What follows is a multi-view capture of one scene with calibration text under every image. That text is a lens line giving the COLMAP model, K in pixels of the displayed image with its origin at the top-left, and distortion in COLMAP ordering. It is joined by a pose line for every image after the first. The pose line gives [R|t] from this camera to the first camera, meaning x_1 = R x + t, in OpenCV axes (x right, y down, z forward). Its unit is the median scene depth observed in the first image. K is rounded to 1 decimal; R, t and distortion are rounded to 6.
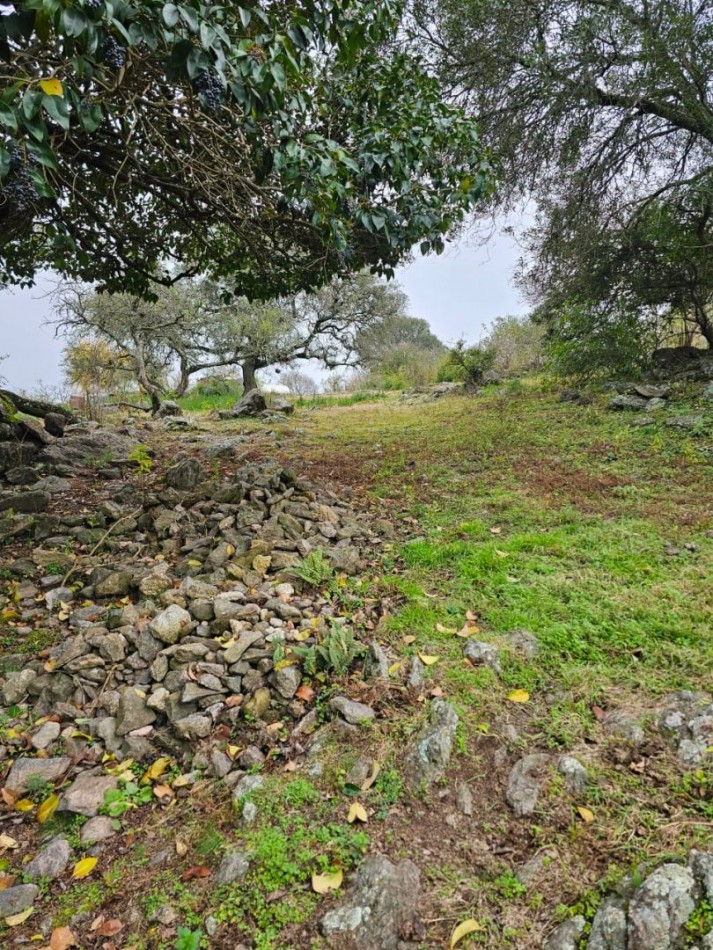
lens RADIAL K [[636.5, 0, 361.9], [0, 636.5, 486.7], [0, 0, 1]] dist [0.079145, -0.070598]
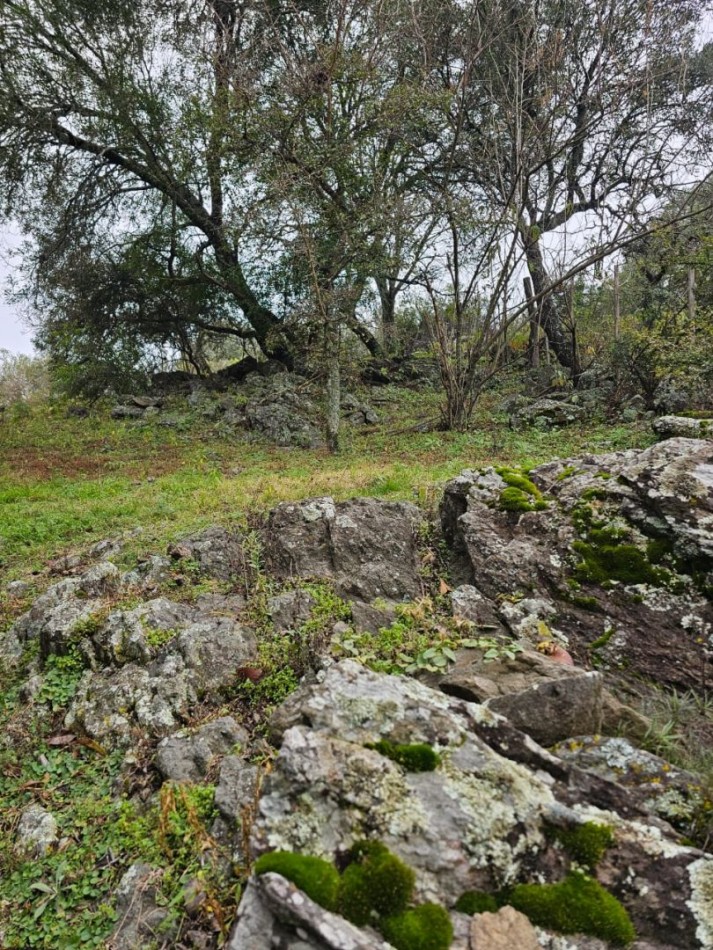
lens RADIAL K [[642.2, 0, 356.5], [0, 642.2, 475.0], [0, 0, 1]] dist [0.065221, -0.058588]
pose [[0.774849, -0.063460, 0.628953, 0.028584], [0.121875, 0.991279, -0.050128, 0.190099], [-0.620287, 0.115495, 0.775825, -0.215693]]
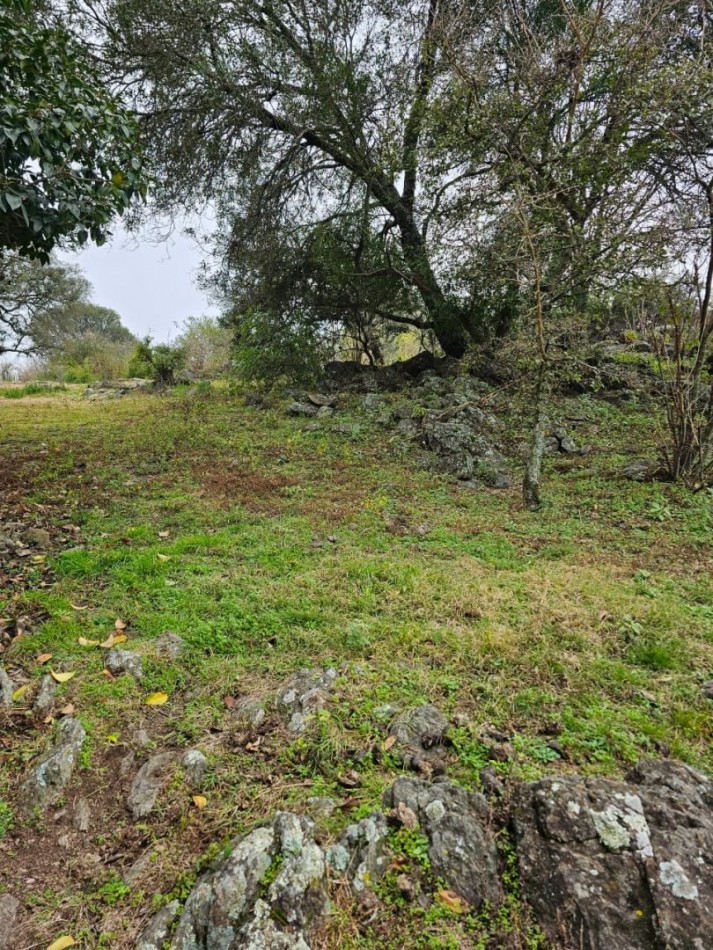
lens RADIAL K [[641.5, 0, 350.8], [0, 641.5, 480.2], [0, 0, 1]] dist [0.084459, -0.075444]
pose [[0.904987, -0.012386, 0.425259, 0.057821], [0.017032, 0.999830, -0.007123, -0.003100], [-0.425098, 0.013689, 0.905044, -0.035451]]
